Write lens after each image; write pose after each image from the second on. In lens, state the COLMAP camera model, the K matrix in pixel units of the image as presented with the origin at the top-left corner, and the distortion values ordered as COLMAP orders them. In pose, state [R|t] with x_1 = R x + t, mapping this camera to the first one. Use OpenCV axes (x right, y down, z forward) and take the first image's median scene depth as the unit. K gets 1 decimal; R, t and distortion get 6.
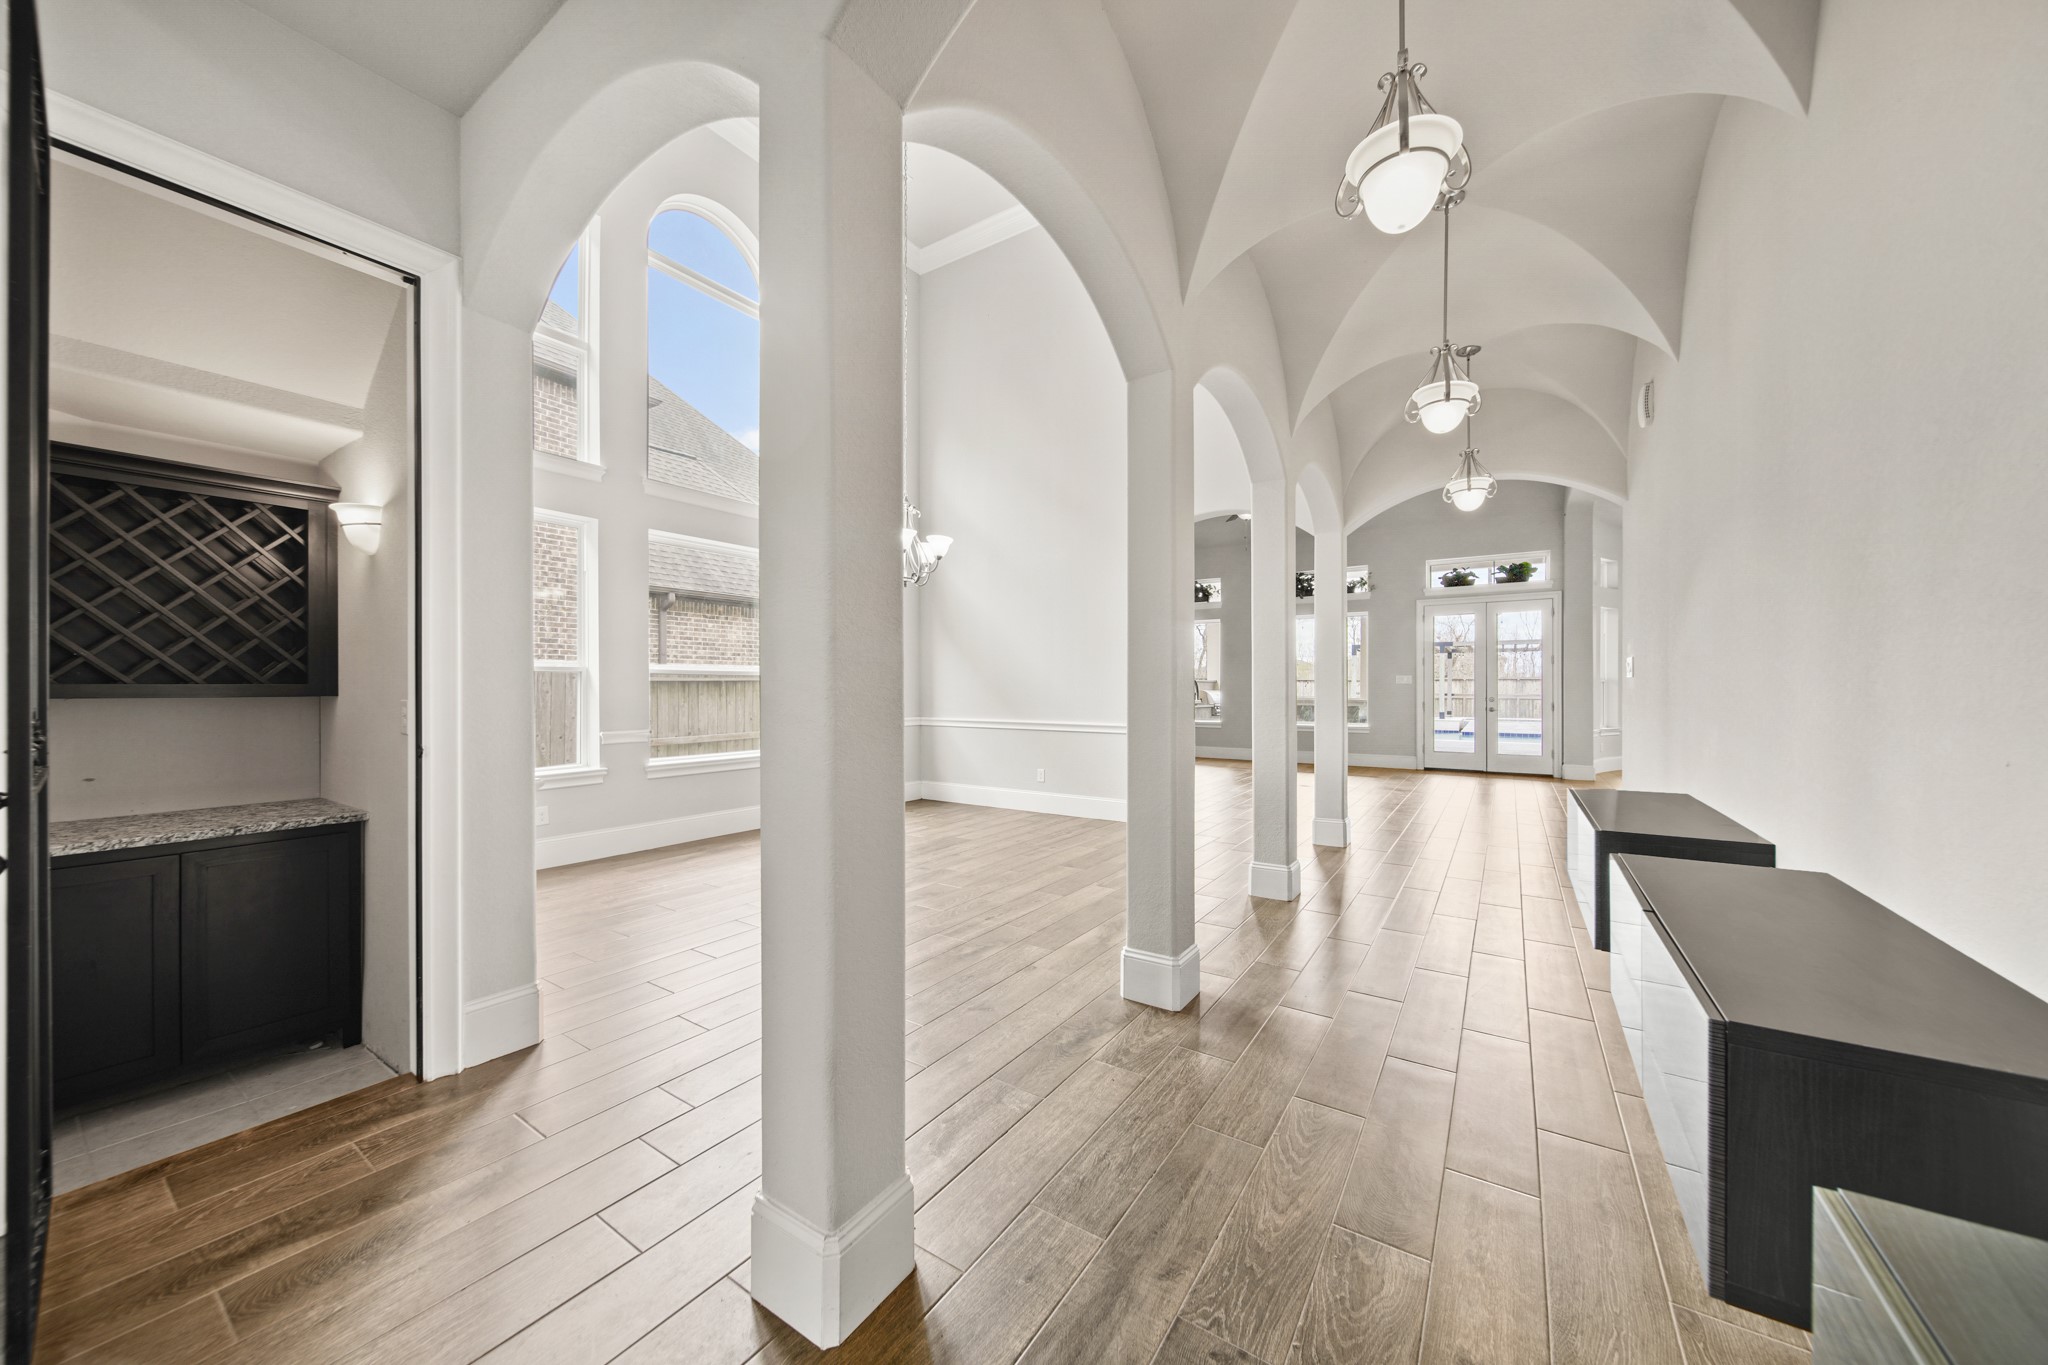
lens RADIAL K [[721.4, 0, 1022.6], [0, 721.4, 686.5], [0, 0, 1]] dist [-0.001367, -0.001687]
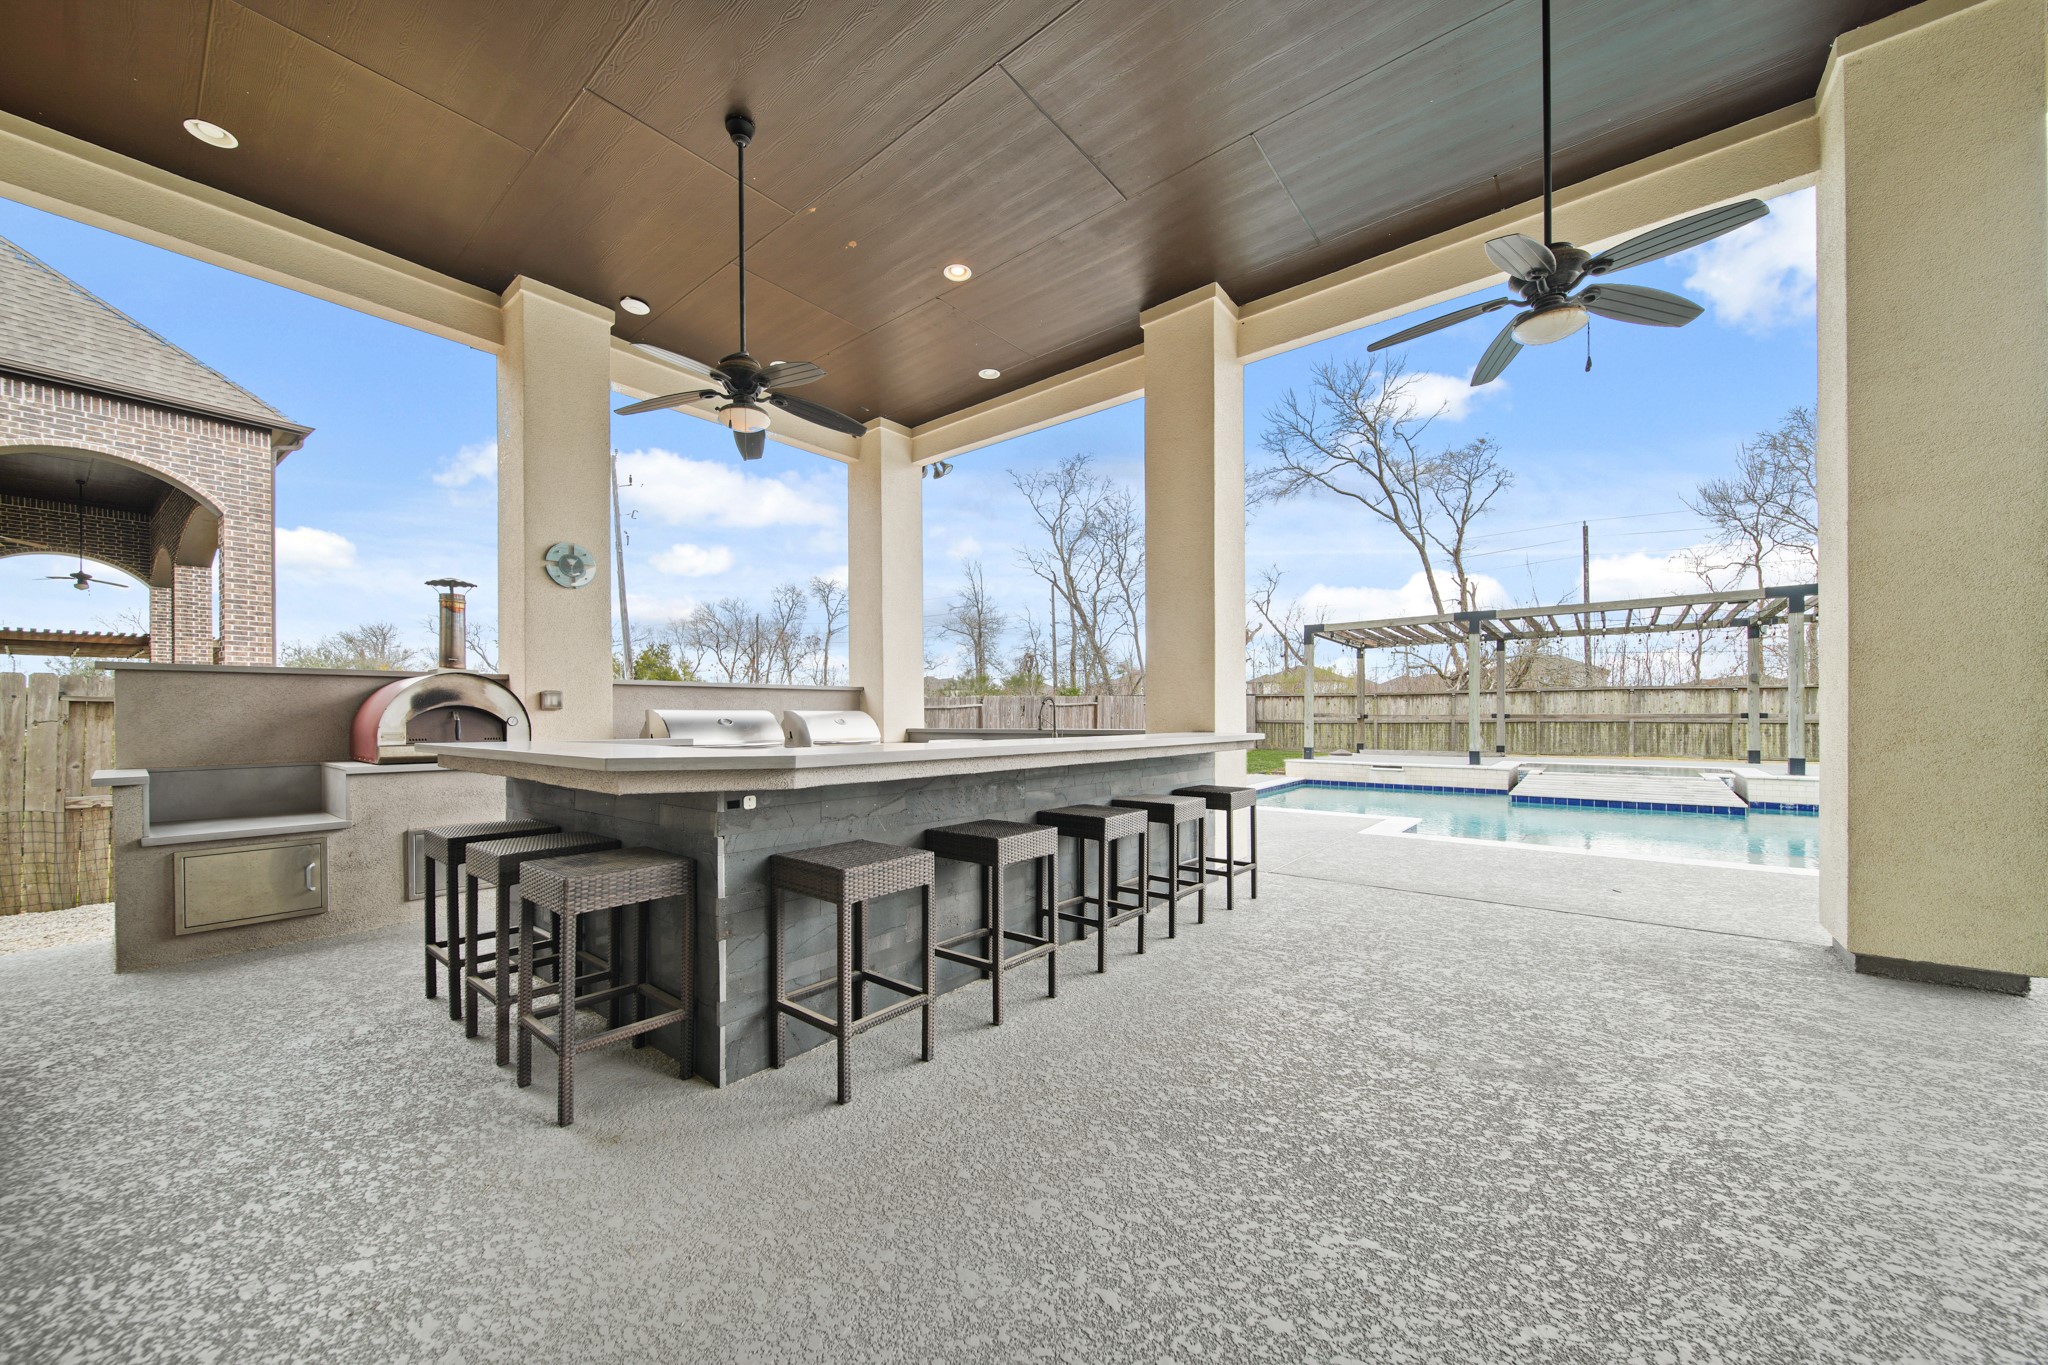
lens RADIAL K [[721.4, 0, 1022.4], [0, 721.4, 716.2], [0, 0, 1]] dist [-0.001367, -0.001687]
pose [[0.995730, -0.009859, -0.091784, 0.701913], [0.010467, 0.999926, 0.006151, 0.009911], [0.091716, -0.007086, 0.995760, 1.051926]]
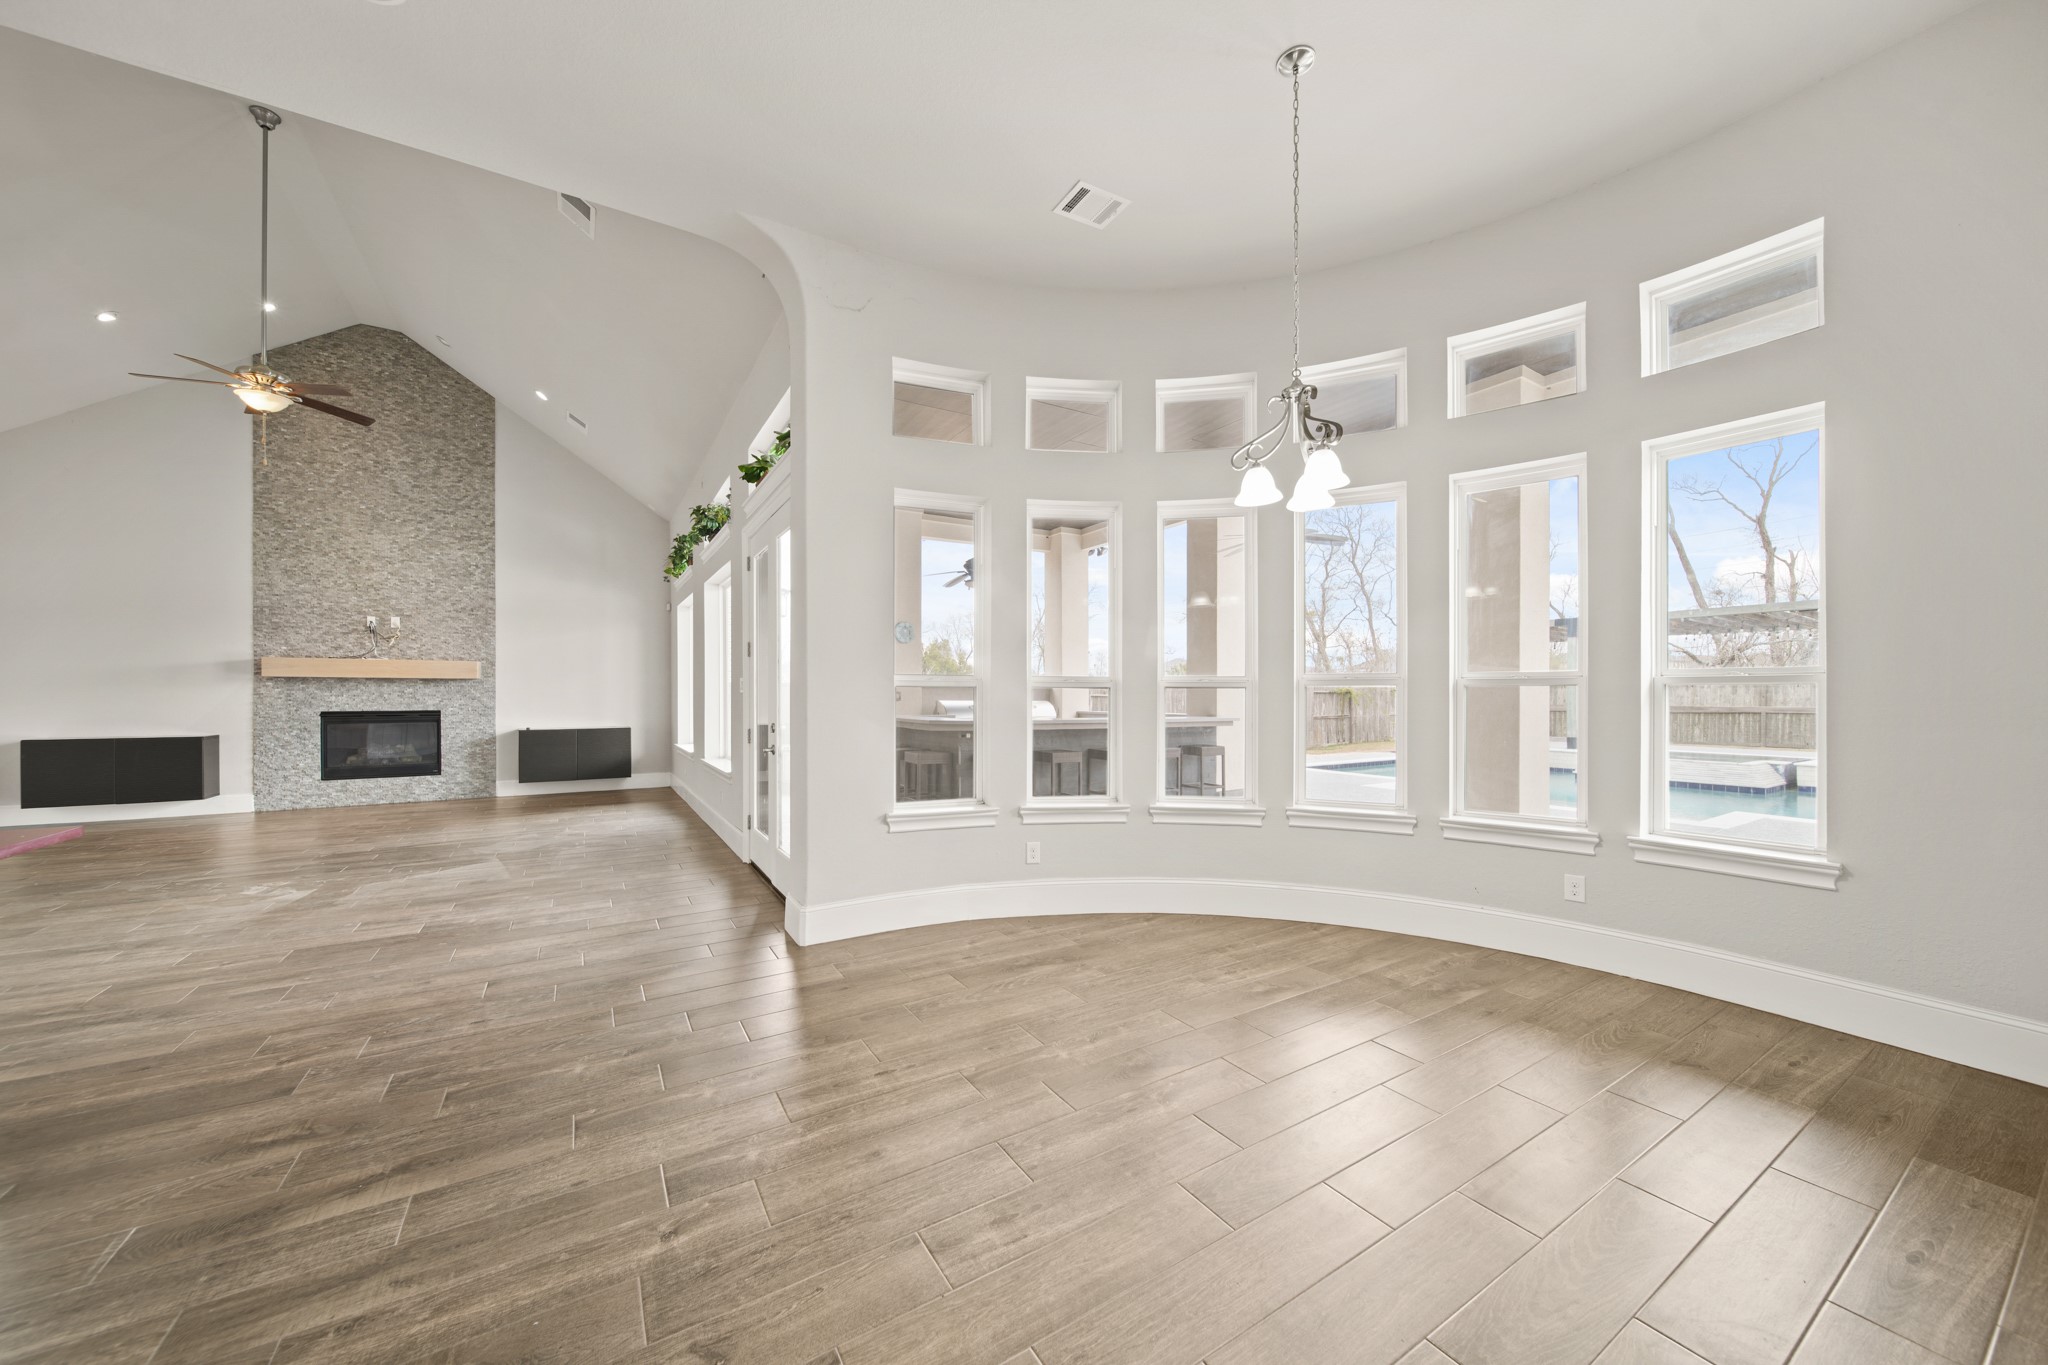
lens RADIAL K [[721.4, 0, 1041.4], [0, 721.4, 689.6], [0, 0, 1]] dist [-0.001367, -0.001687]
pose [[0.912436, -0.004476, -0.409195, 0.960973], [0.002593, 0.999983, -0.005155, -0.004013], [0.409211, 0.003643, 0.912433, 0.637467]]
